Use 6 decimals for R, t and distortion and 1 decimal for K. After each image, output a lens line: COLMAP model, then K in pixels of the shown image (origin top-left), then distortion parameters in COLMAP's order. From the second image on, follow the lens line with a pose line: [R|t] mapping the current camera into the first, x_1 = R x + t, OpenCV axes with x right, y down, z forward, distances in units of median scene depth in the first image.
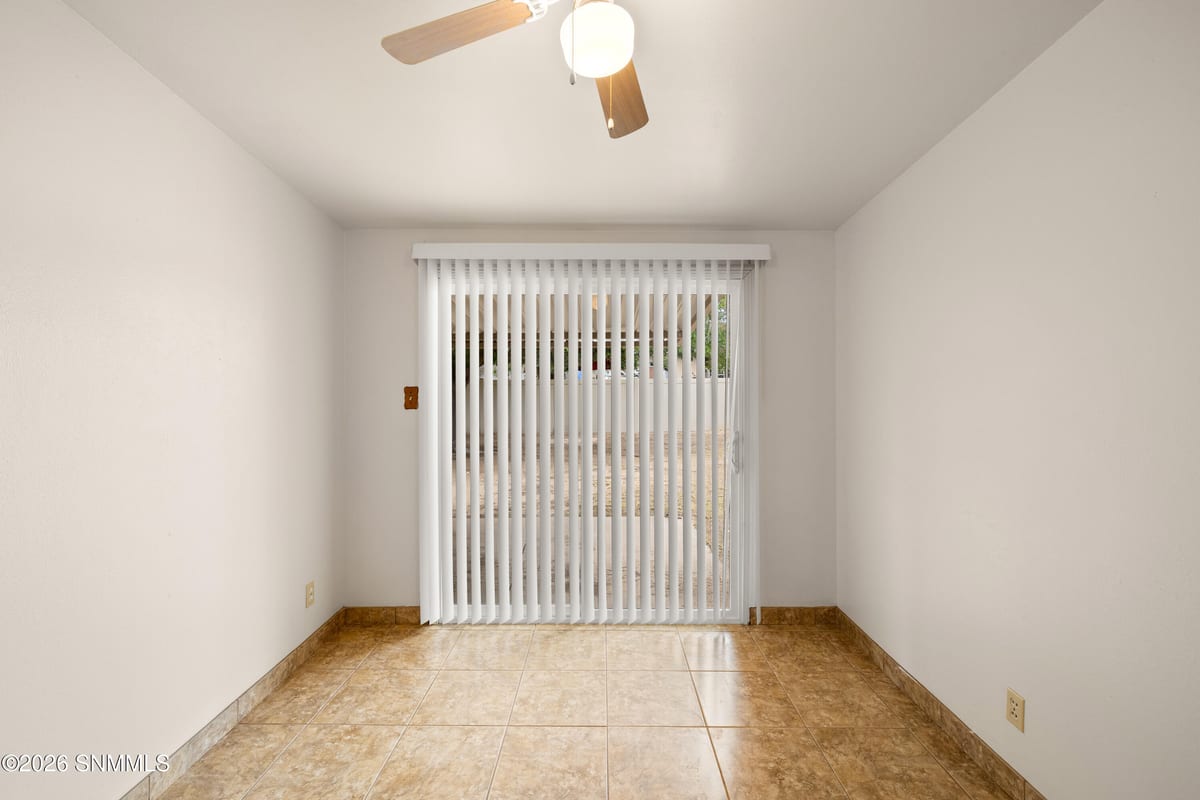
lens RADIAL K [[510.9, 0, 596.9], [0, 510.9, 395.4], [0, 0, 1]] dist [-0.000263, 0.000118]
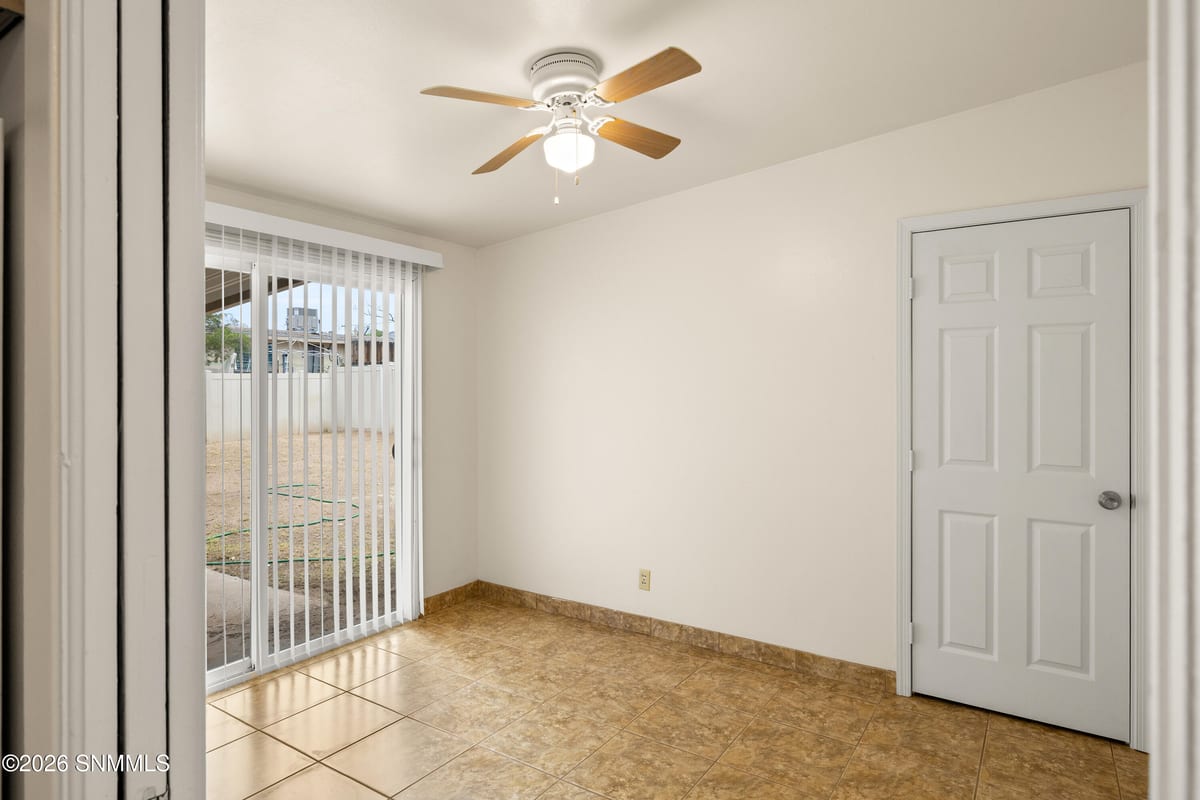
lens RADIAL K [[668.4, 0, 601.7], [0, 668.4, 393.7], [0, 0, 1]] dist [-0.004159, -0.000374]
pose [[0.549840, -0.008415, 0.835228, -0.711192], [0.021461, 0.999761, -0.004056, 0.014271], [-0.834994, 0.020155, 0.549889, -0.058991]]
